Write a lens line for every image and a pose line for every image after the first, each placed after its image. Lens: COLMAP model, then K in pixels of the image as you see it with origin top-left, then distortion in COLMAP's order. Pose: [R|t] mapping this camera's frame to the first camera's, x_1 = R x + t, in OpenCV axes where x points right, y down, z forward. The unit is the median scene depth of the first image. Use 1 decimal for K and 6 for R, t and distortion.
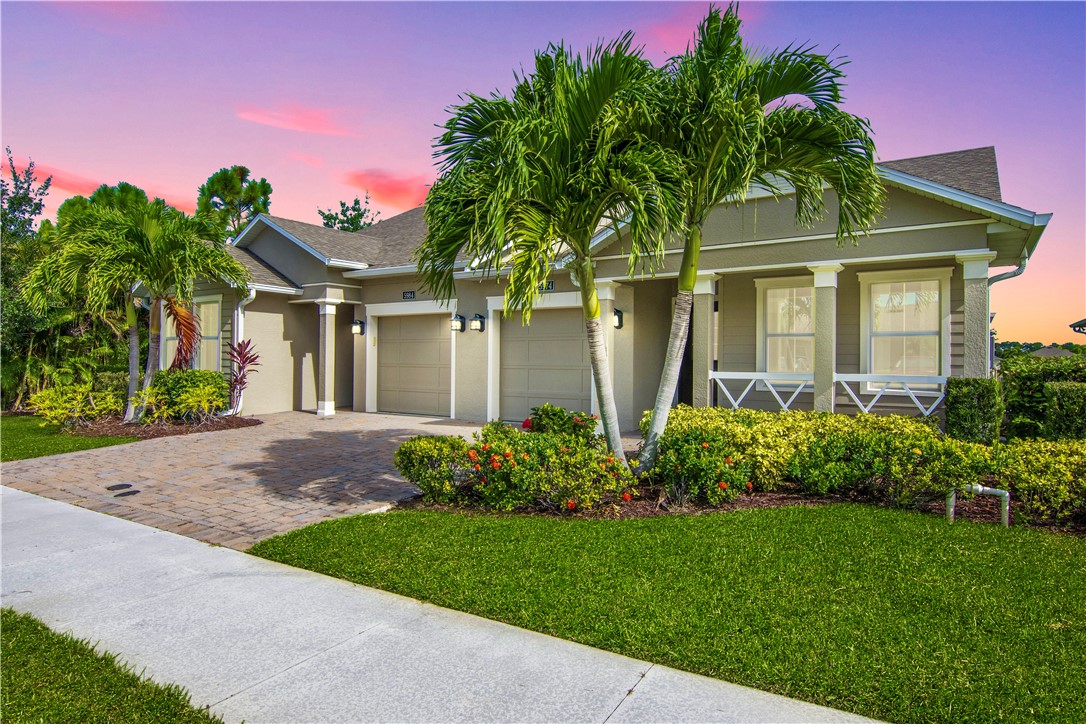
lens RADIAL K [[636.9, 0, 543.0], [0, 636.9, 362.0], [0, 0, 1]] dist [-0.014312, -0.000036]
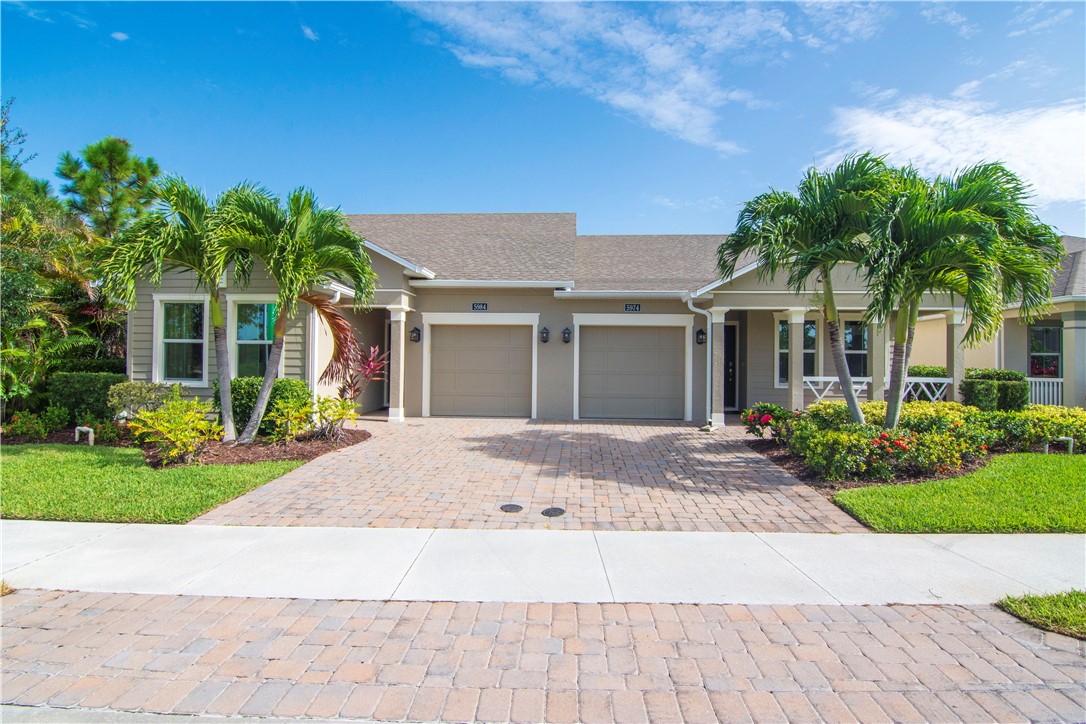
lens RADIAL K [[531.0, 0, 543.0], [0, 531.0, 362.0], [0, 0, 1]] dist [-0.019506, 0.000145]
pose [[0.861492, 0.002265, 0.507766, -0.572651], [-0.002088, 0.999997, -0.000918, -0.010418], [-0.507767, -0.000269, 0.861494, 0.167222]]
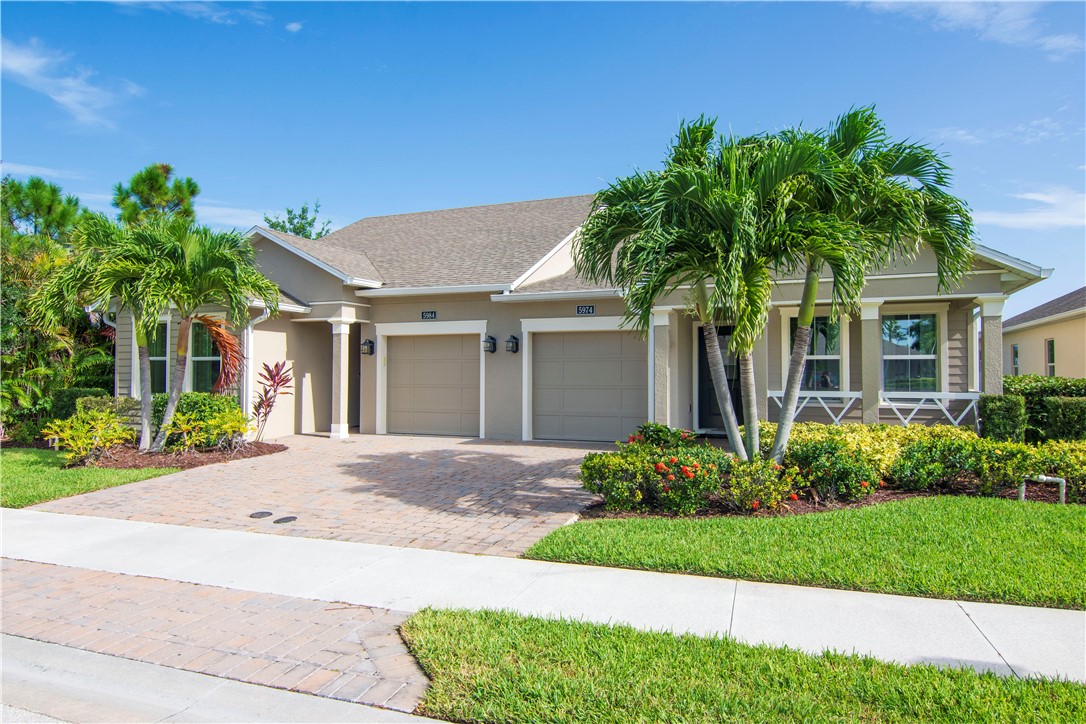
lens RADIAL K [[682.9, 0, 543.0], [0, 682.9, 362.0], [0, 0, 1]] dist [-0.004753, -0.004401]
pose [[0.979162, -0.002845, 0.203063, -0.251544], [0.006800, 0.999800, -0.018782, -0.010611], [-0.202969, 0.019772, 0.978986, -0.080371]]
